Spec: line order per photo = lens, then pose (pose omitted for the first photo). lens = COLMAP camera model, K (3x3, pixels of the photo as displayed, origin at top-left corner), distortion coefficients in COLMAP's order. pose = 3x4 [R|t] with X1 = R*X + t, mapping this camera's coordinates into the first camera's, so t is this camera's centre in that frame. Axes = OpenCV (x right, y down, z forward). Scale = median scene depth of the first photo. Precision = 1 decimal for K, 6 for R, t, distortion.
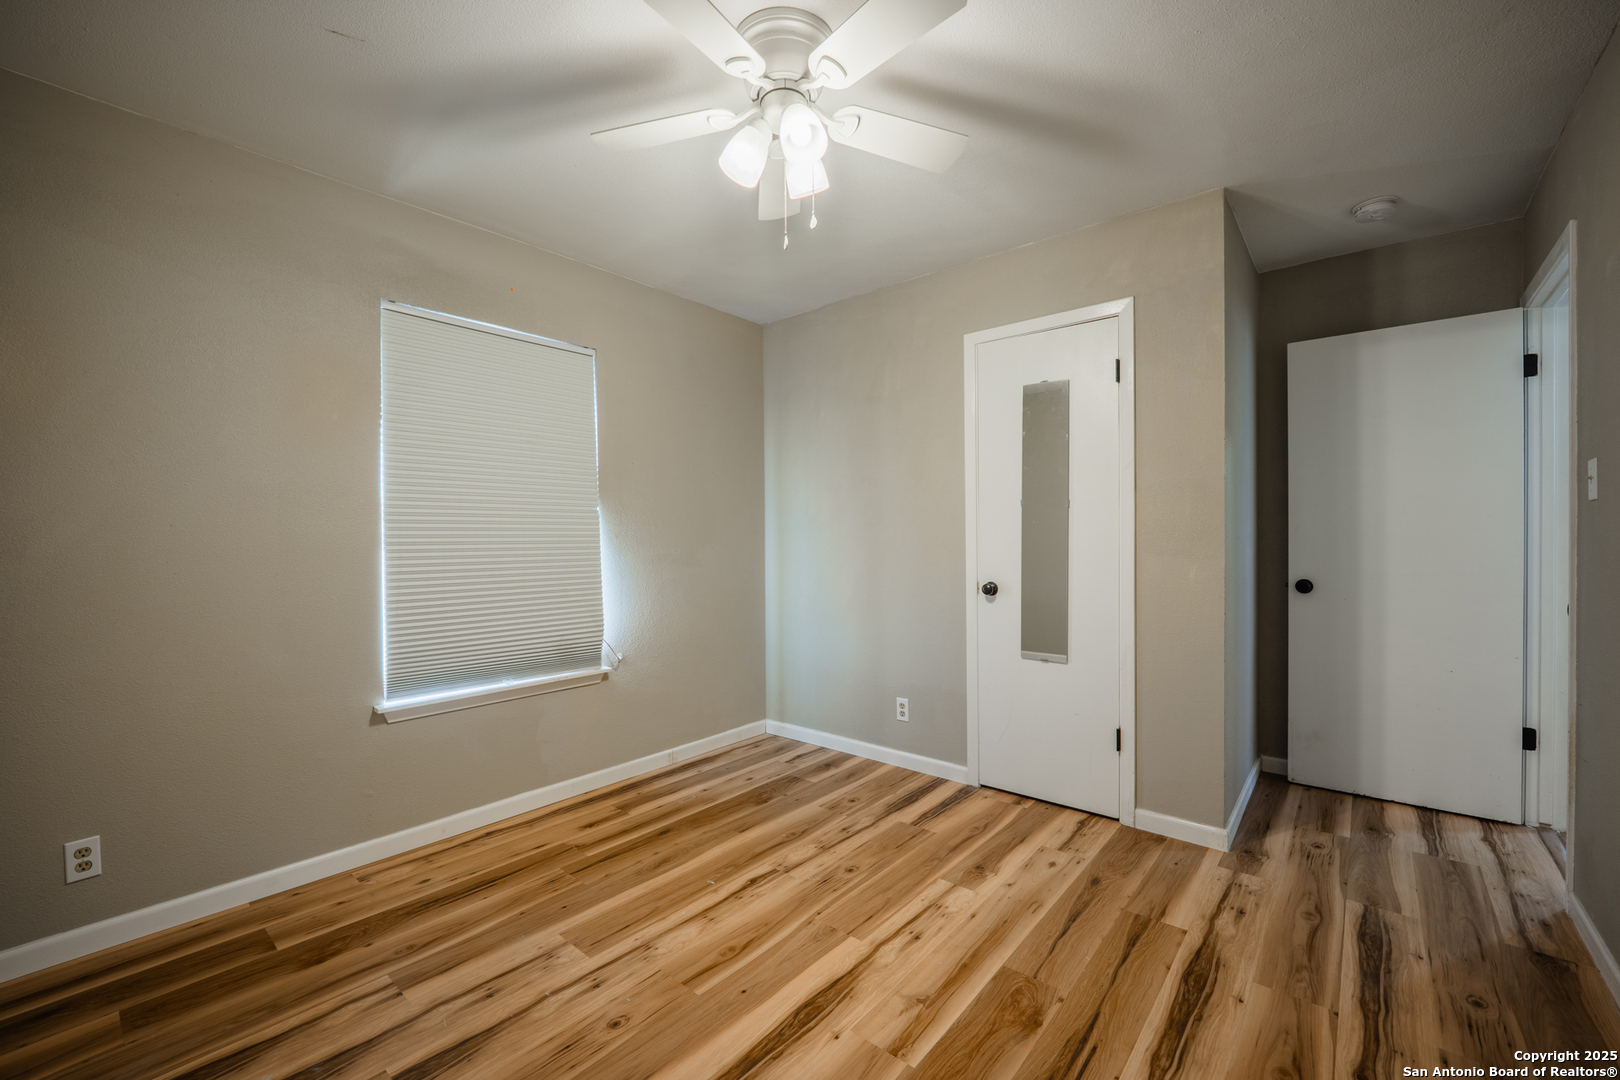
lens RADIAL K [[667.2, 0, 797.3], [0, 667.2, 534.6], [0, 0, 1]] dist [-0.010508, -0.001187]
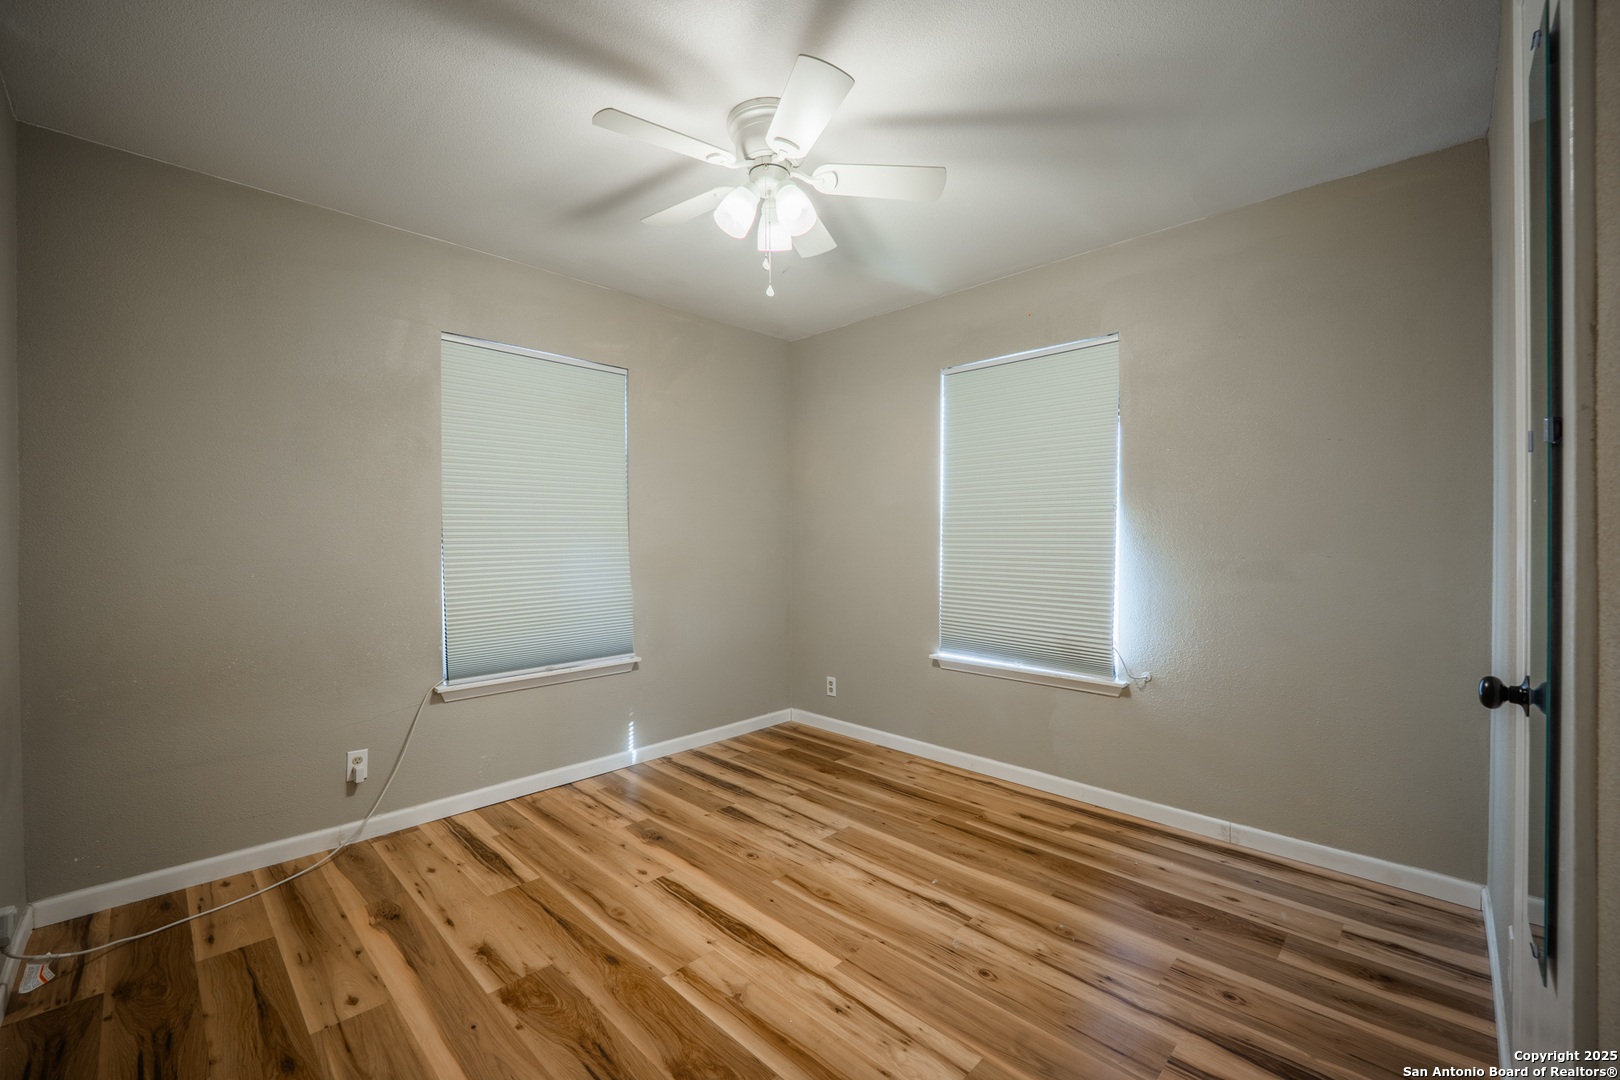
lens RADIAL K [[667.2, 0, 804.1], [0, 667.2, 540.6], [0, 0, 1]] dist [-0.010508, -0.001187]
pose [[-0.074402, 0.012840, -0.997146, 0.880980], [0.003464, 0.999914, 0.012618, -0.007418], [0.997222, -0.002515, -0.074440, 0.875888]]
